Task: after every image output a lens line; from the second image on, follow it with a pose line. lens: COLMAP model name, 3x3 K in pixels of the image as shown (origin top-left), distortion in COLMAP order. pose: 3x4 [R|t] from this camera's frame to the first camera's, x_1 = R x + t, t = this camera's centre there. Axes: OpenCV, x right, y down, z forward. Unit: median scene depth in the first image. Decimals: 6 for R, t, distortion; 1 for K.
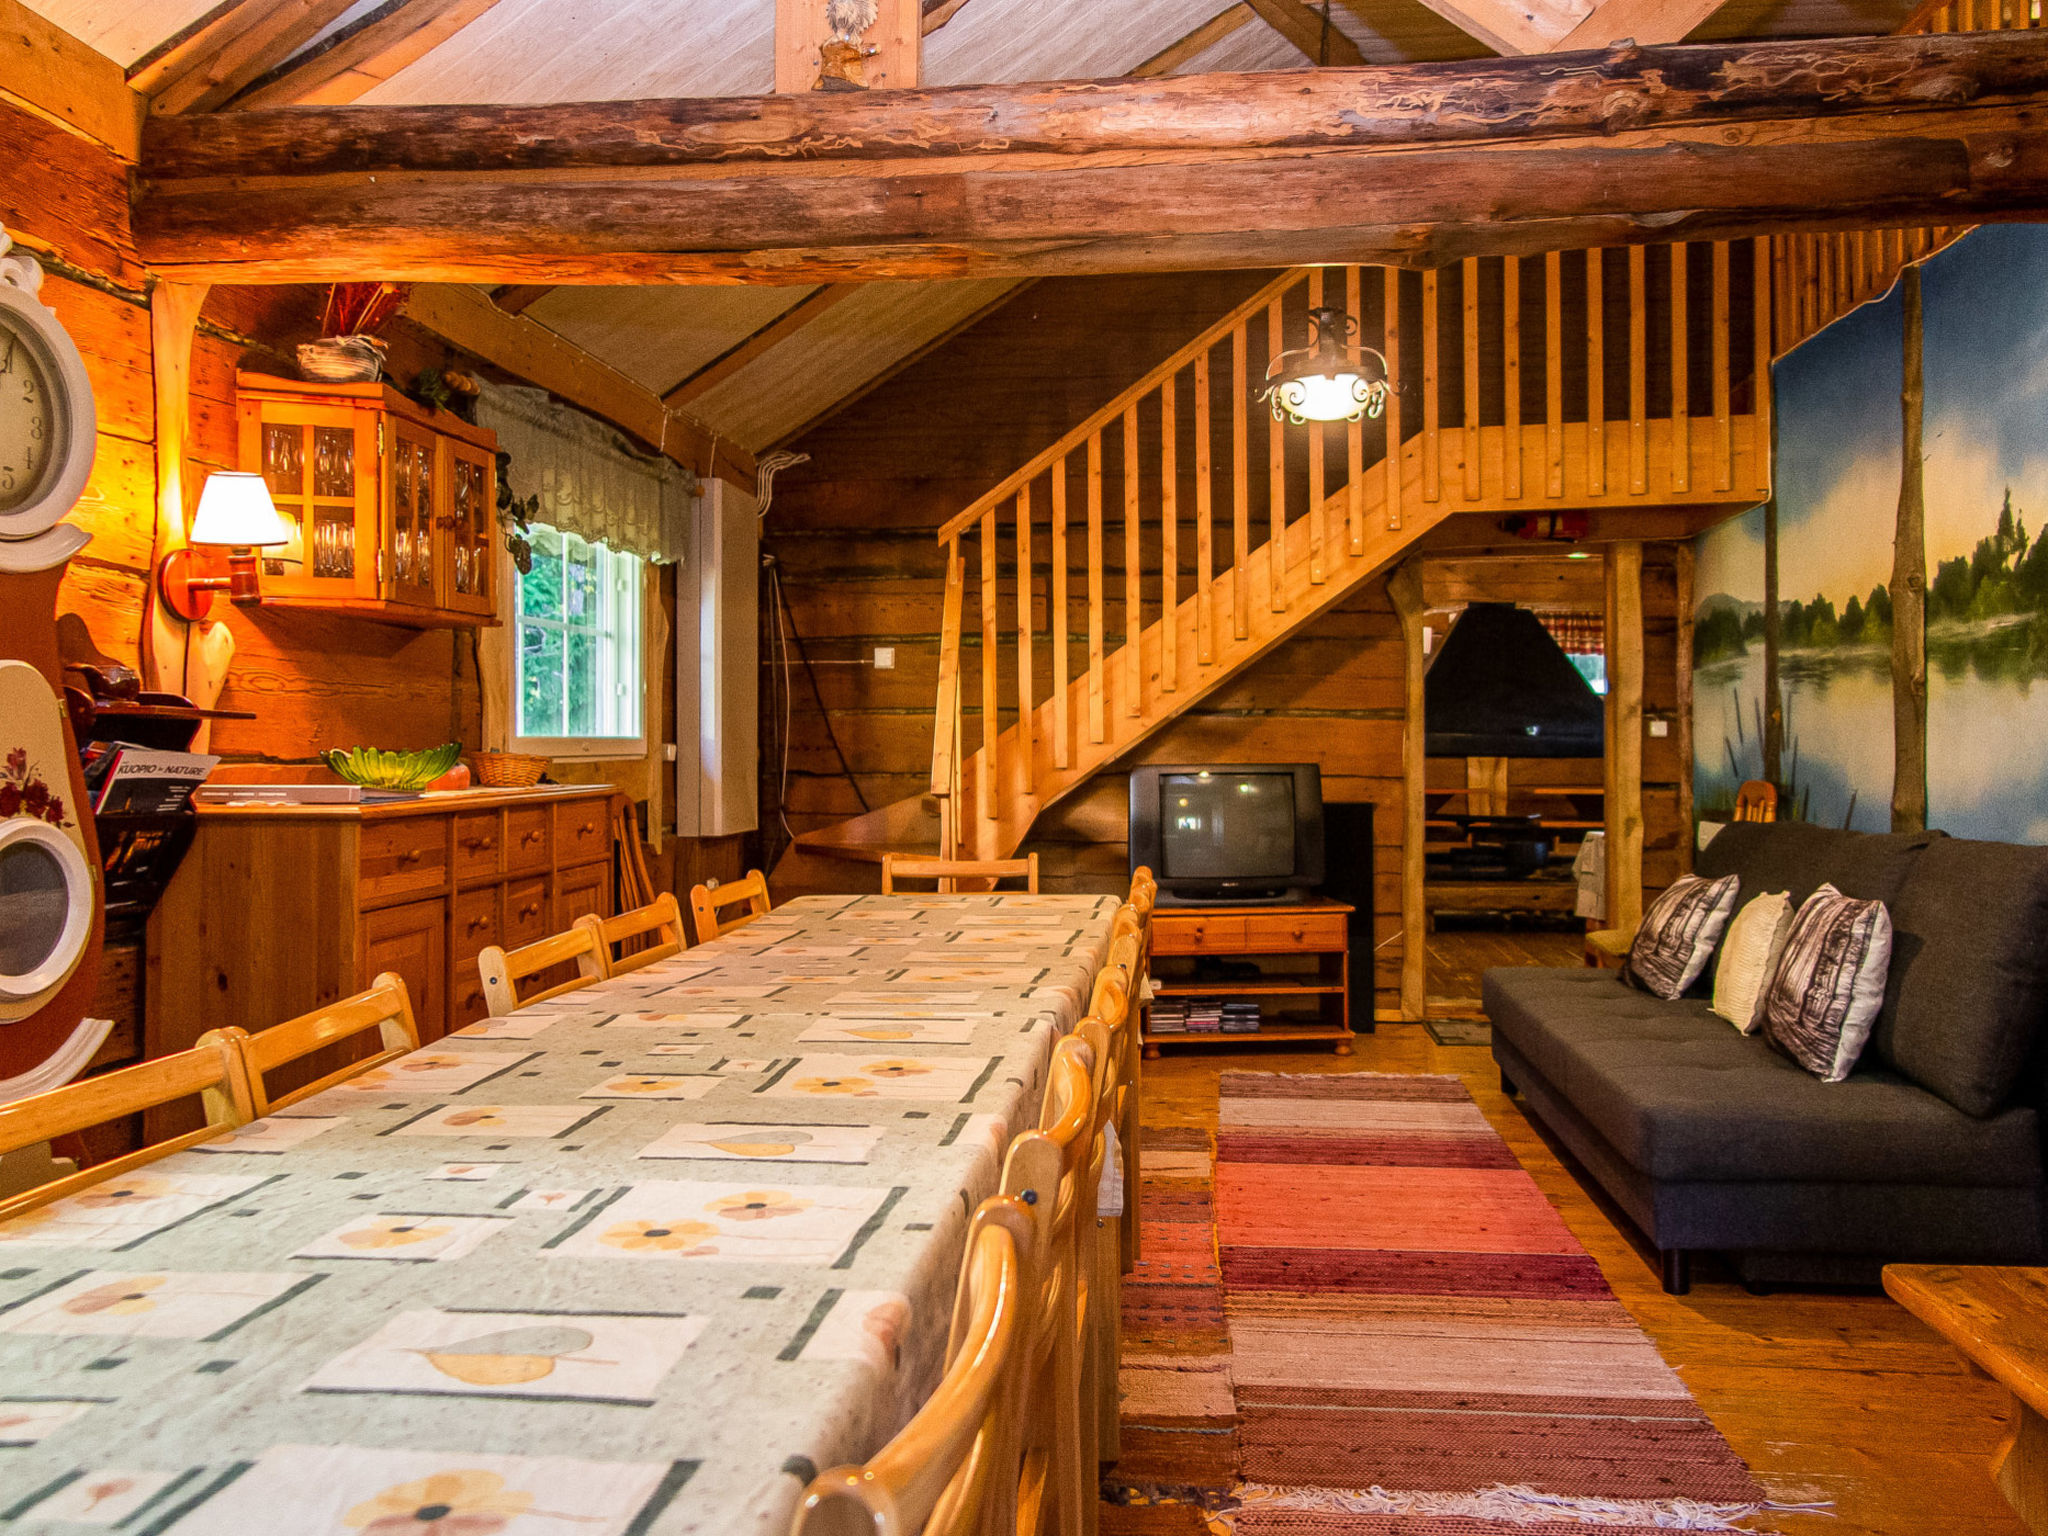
lens RADIAL K [[1584.2, 0, 1006.2], [0, 1584.2, 731.9], [0, 0, 1]] dist [0.002272, 0.016329]
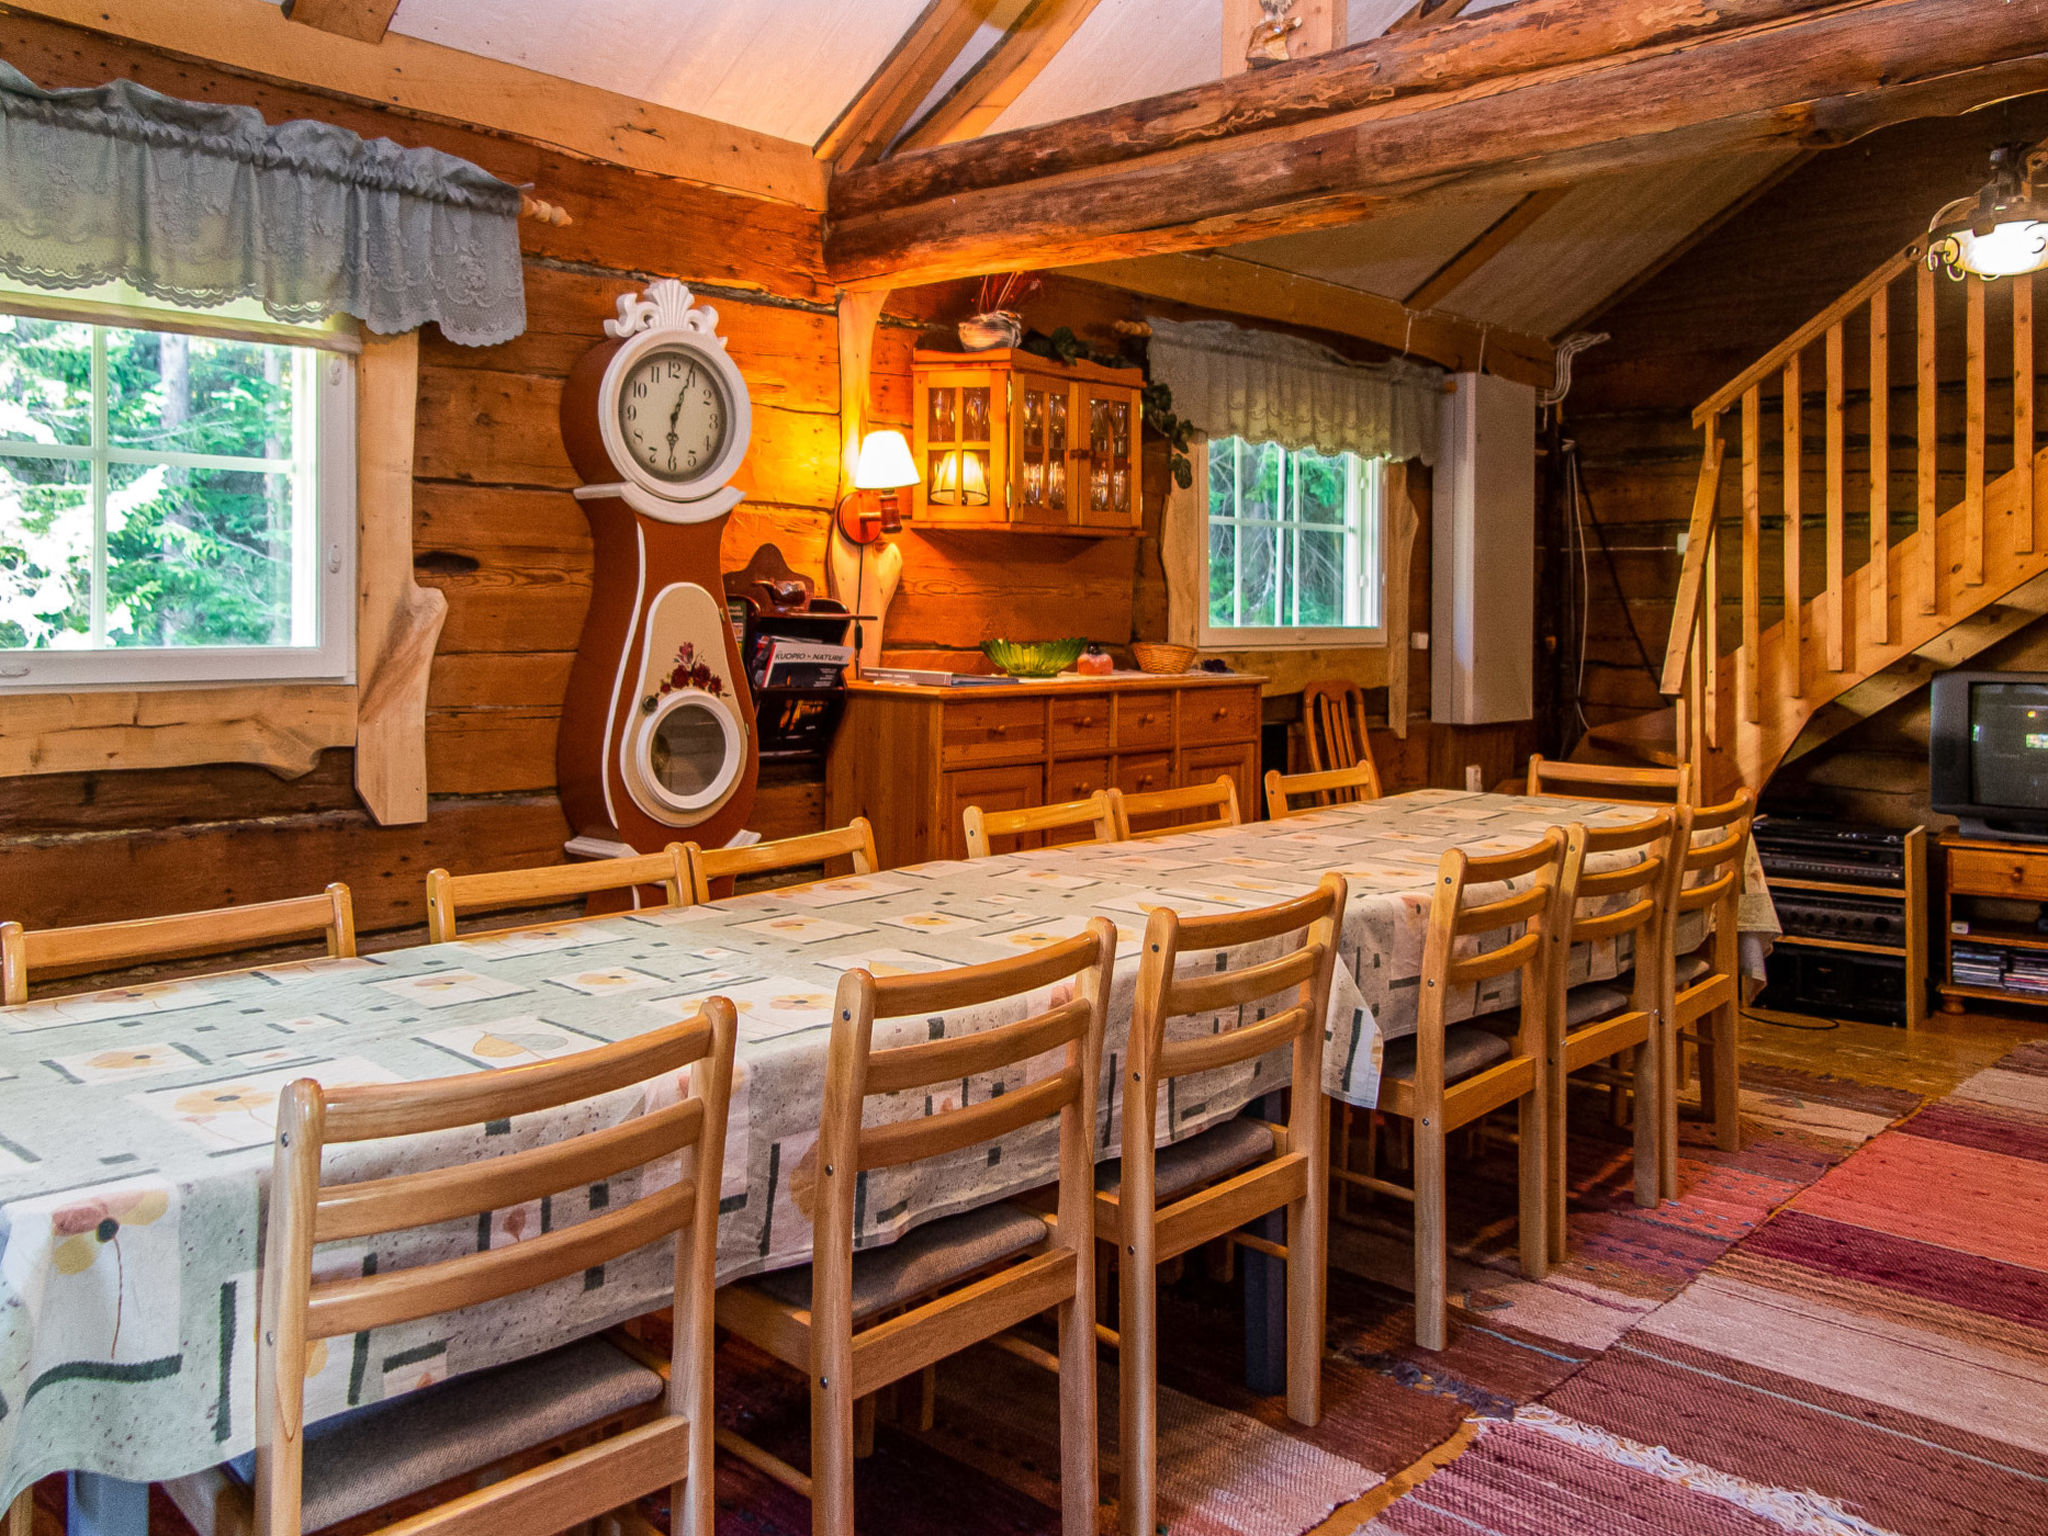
lens RADIAL K [[1618.5, 0, 1010.0], [0, 1618.5, 606.1], [0, 0, 1]] dist [0.023350, -0.006987]
pose [[0.801130, 0.012316, -0.598364, 0.411495], [-0.010166, 0.999924, 0.006971, -0.029264], [0.598404, 0.000498, 0.801194, -0.021443]]
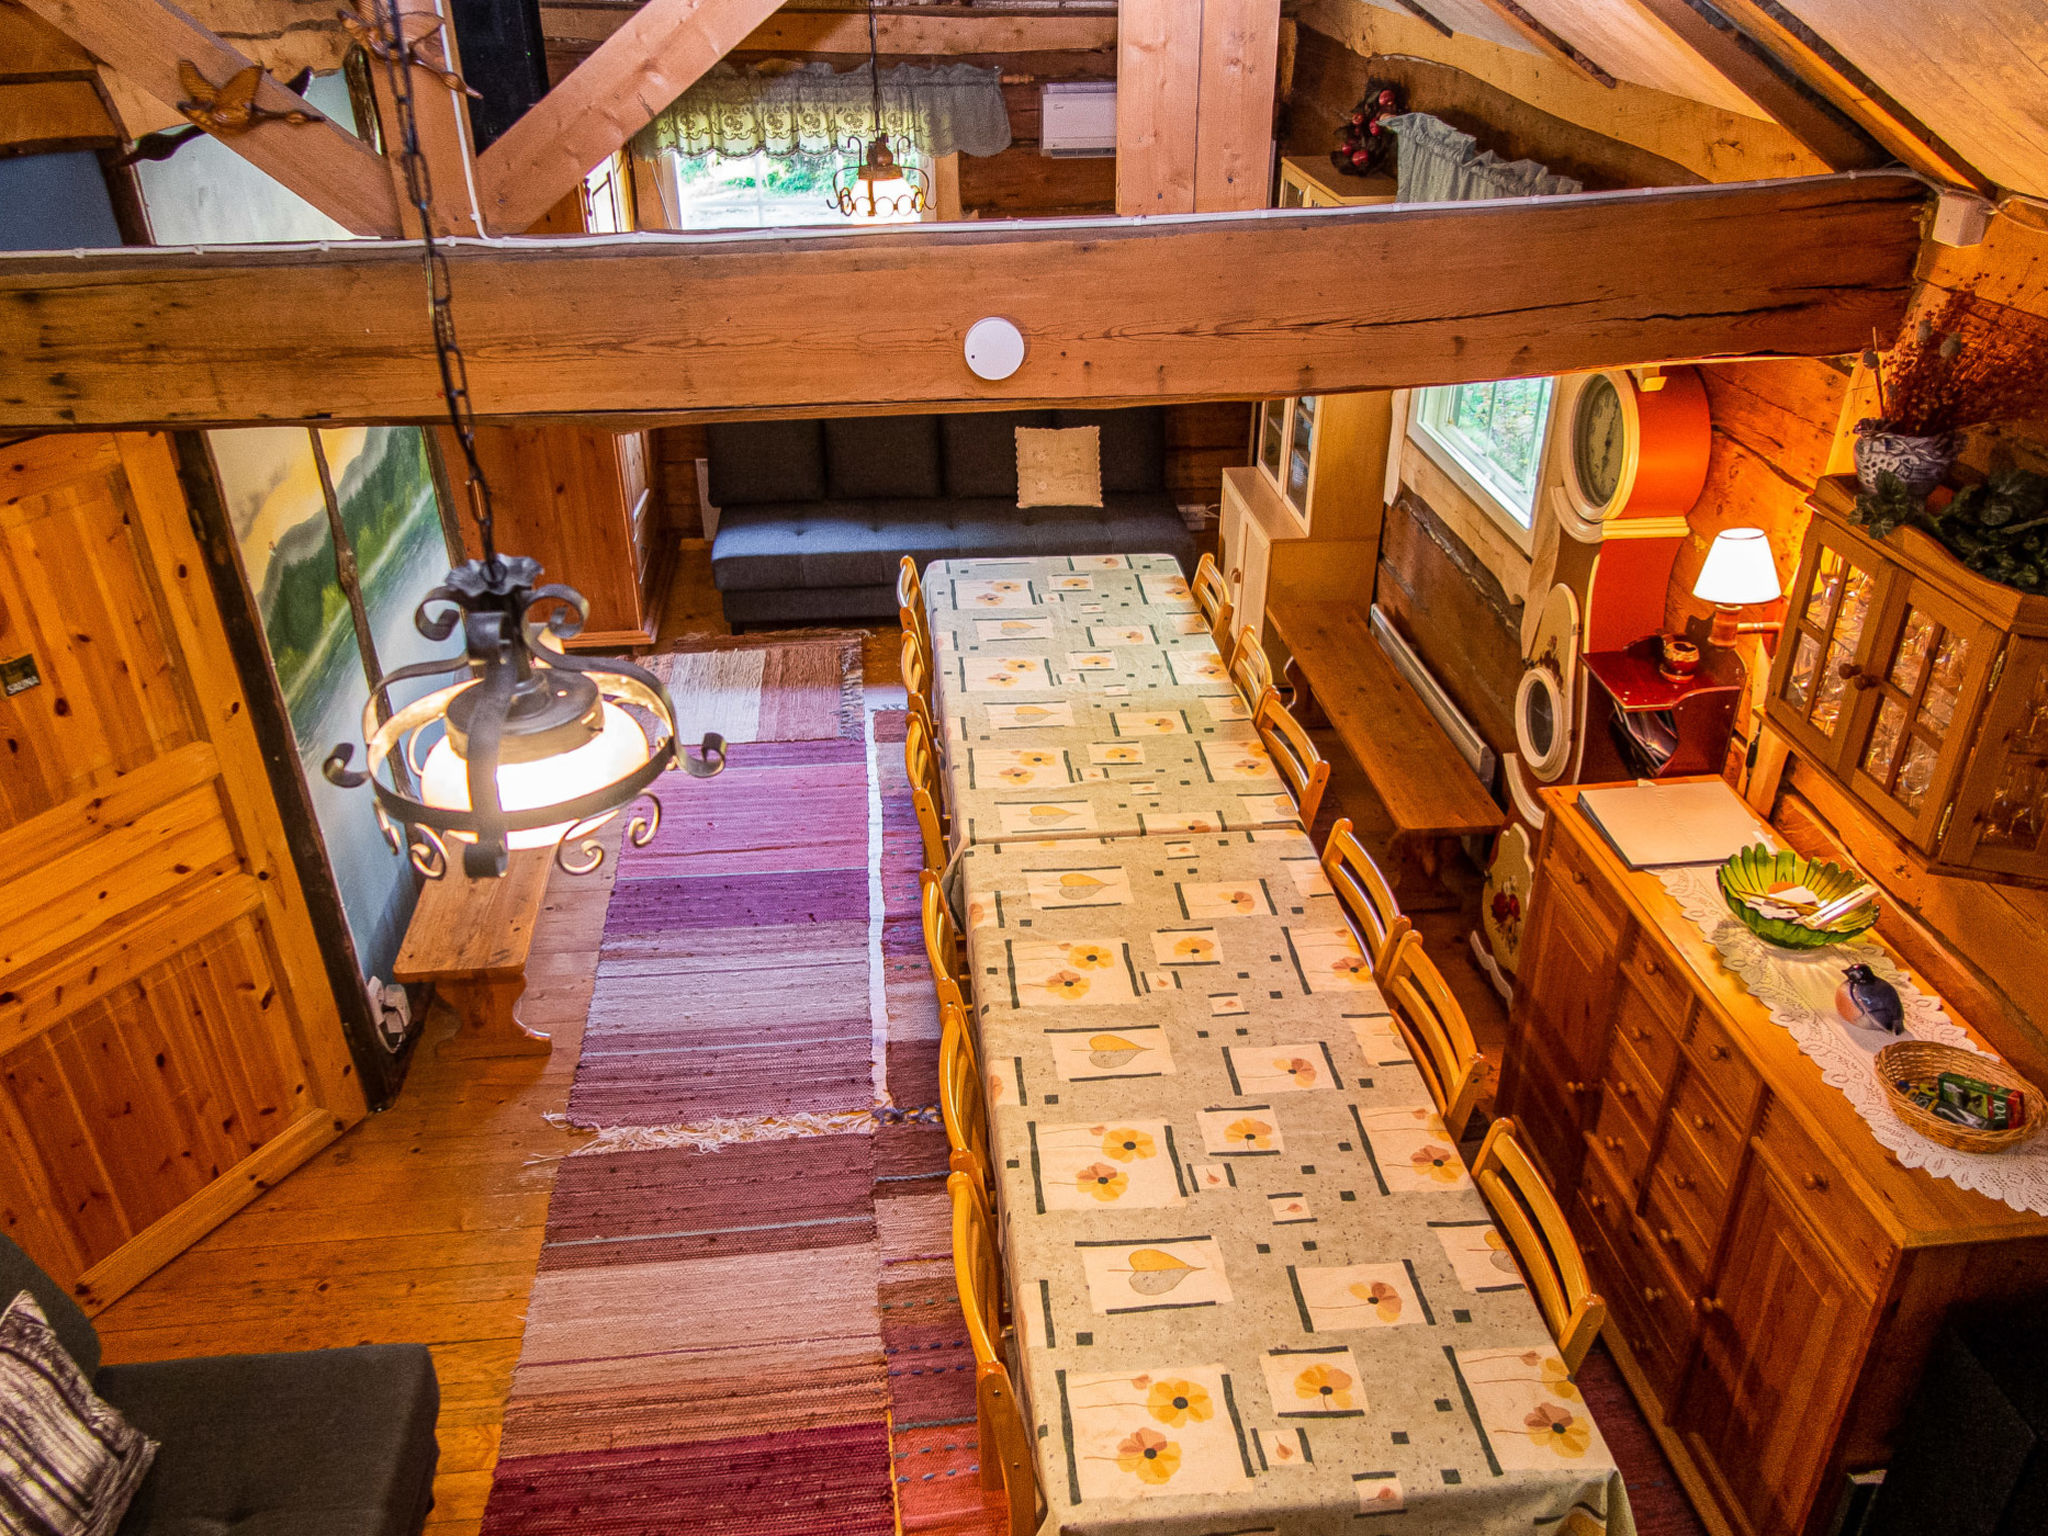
lens RADIAL K [[1584.2, 0, 1035.6], [0, 1584.2, 773.6], [0, 0, 1]] dist [0.002272, 0.016329]
pose [[-0.972852, 0.127990, -0.192814, 0.211440], [0.015152, 0.866588, 0.498793, -0.569775], [0.230931, 0.482331, -0.845002, 1.891495]]
